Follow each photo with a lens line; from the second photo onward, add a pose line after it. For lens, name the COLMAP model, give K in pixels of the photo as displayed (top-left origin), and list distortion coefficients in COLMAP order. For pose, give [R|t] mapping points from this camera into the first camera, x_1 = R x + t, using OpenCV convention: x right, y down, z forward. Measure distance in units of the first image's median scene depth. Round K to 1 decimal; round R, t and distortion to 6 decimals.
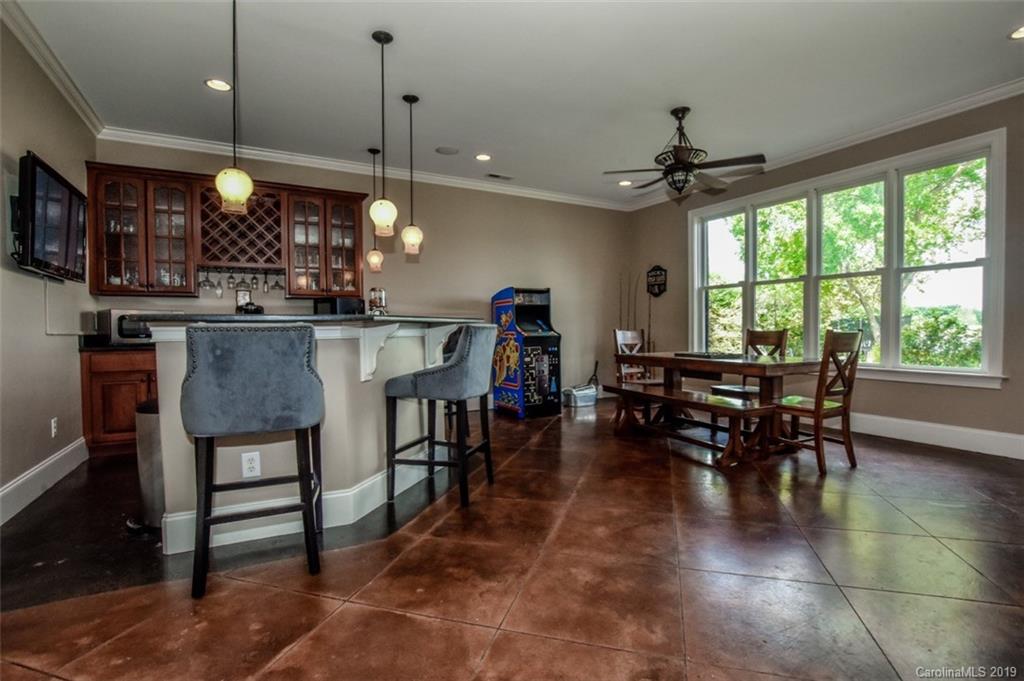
lens RADIAL K [[492.8, 0, 508.9], [0, 492.8, 340.7], [0, 0, 1]] dist [-0.016341, 0.000033]
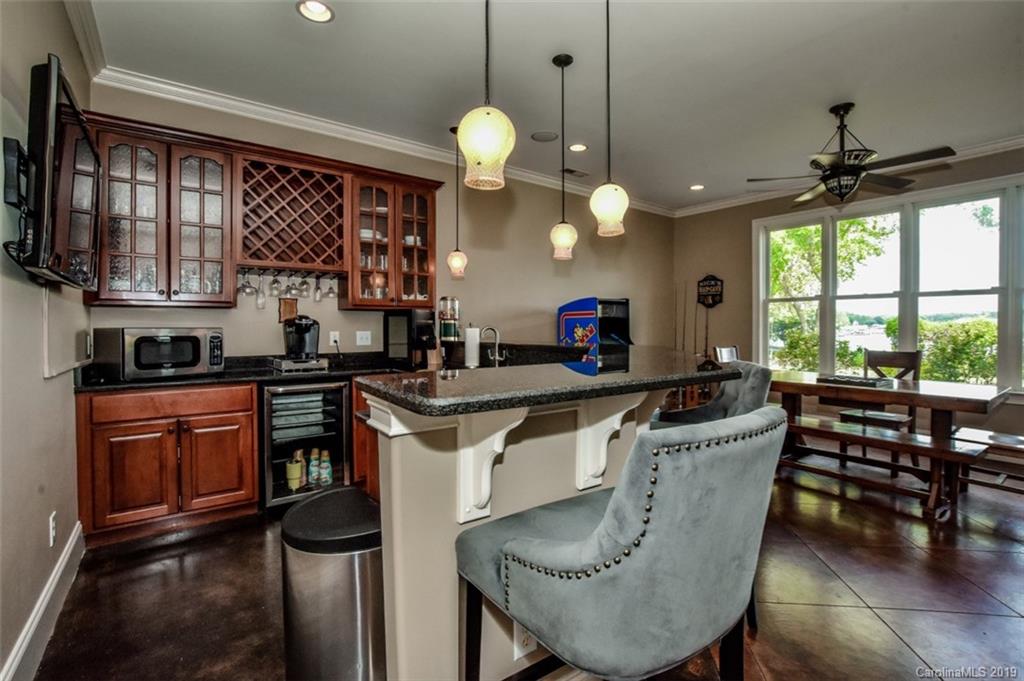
lens RADIAL K [[466.9, 0, 513.9], [0, 466.9, 330.7], [0, 0, 1]] dist [-0.024013, 0.005128]
pose [[0.988711, 0.005609, 0.149730, -0.307279], [-0.003459, 0.999887, -0.014616, -0.043459], [-0.149795, 0.013933, 0.988619, 0.233749]]
